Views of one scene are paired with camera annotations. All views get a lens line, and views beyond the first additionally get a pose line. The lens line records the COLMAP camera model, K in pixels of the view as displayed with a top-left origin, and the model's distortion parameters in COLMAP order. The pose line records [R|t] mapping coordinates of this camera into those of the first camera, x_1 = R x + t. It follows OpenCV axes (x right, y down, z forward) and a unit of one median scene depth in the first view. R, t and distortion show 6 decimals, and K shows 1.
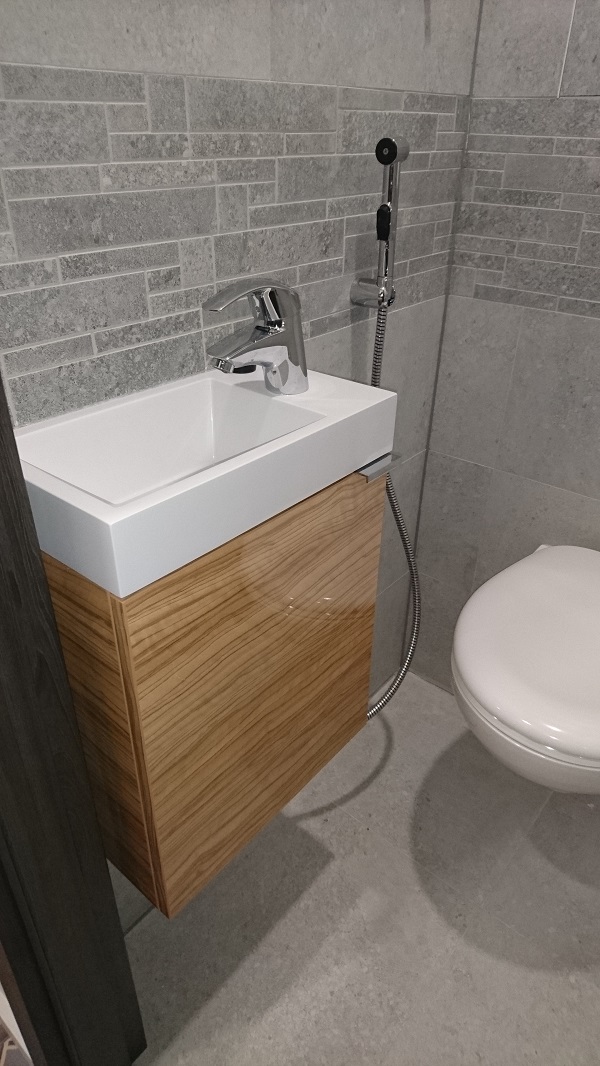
lens RADIAL K [[678.3, 0, 296.3], [0, 678.3, 531.1], [0, 0, 1]] dist [0.053703, -0.076163]
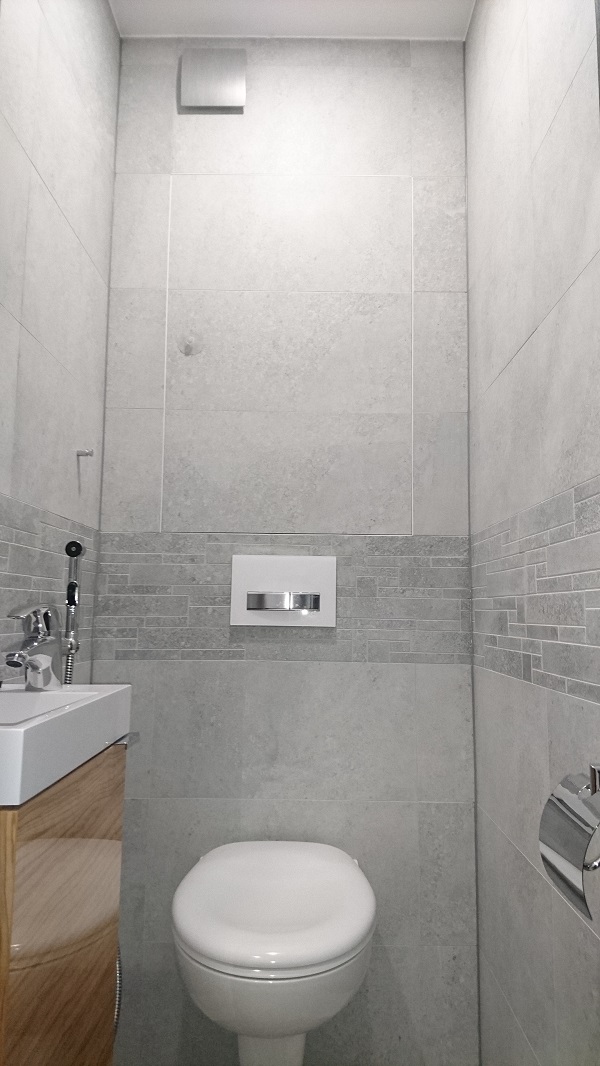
lens RADIAL K [[649.0, 0, 304.0], [0, 649.0, 519.3], [0, 0, 1]] dist [0.221102, -0.241553]
pose [[0.769893, 0.085098, 0.632474, -0.321789], [0.322199, 0.803650, -0.500334, 0.217778], [-0.550866, 0.588986, 0.591306, -0.125774]]
